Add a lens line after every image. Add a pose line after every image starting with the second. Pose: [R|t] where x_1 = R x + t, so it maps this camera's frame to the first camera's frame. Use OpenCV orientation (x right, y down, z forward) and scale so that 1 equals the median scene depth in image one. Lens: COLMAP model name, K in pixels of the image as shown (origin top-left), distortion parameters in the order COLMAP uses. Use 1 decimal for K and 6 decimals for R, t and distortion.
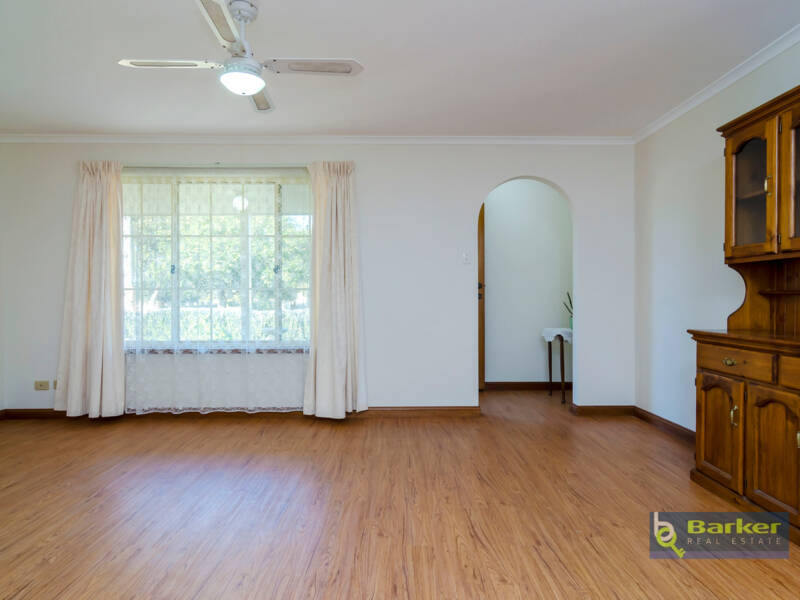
lens RADIAL K [[483.7, 0, 397.2], [0, 483.7, 301.8], [0, 0, 1]] dist [-0.008103, 0.002505]
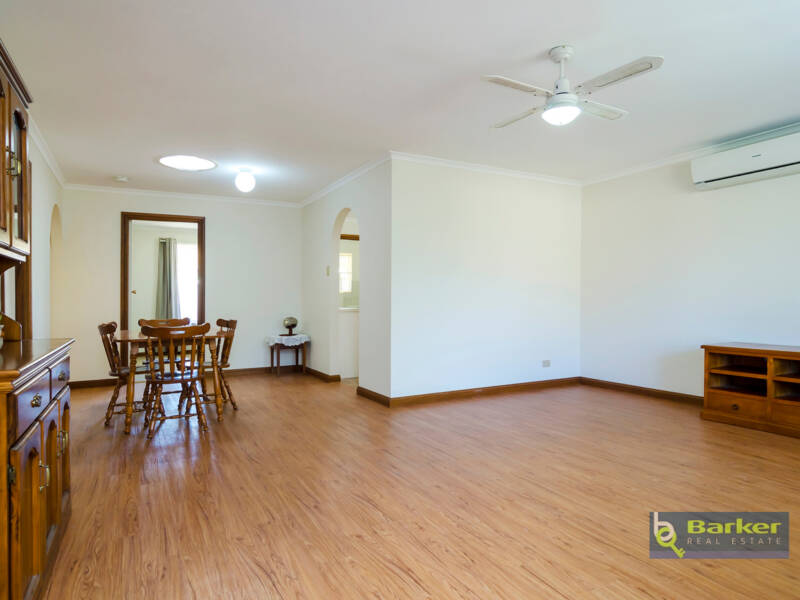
lens RADIAL K [[483.7, 0, 400.3], [0, 483.7, 300.1], [0, 0, 1]] dist [-0.008103, 0.002505]
pose [[-0.880742, 0.009526, -0.473501, 0.630003], [0.007068, 0.999951, 0.006971, -0.012699], [0.473544, 0.002793, -0.880766, 2.021106]]
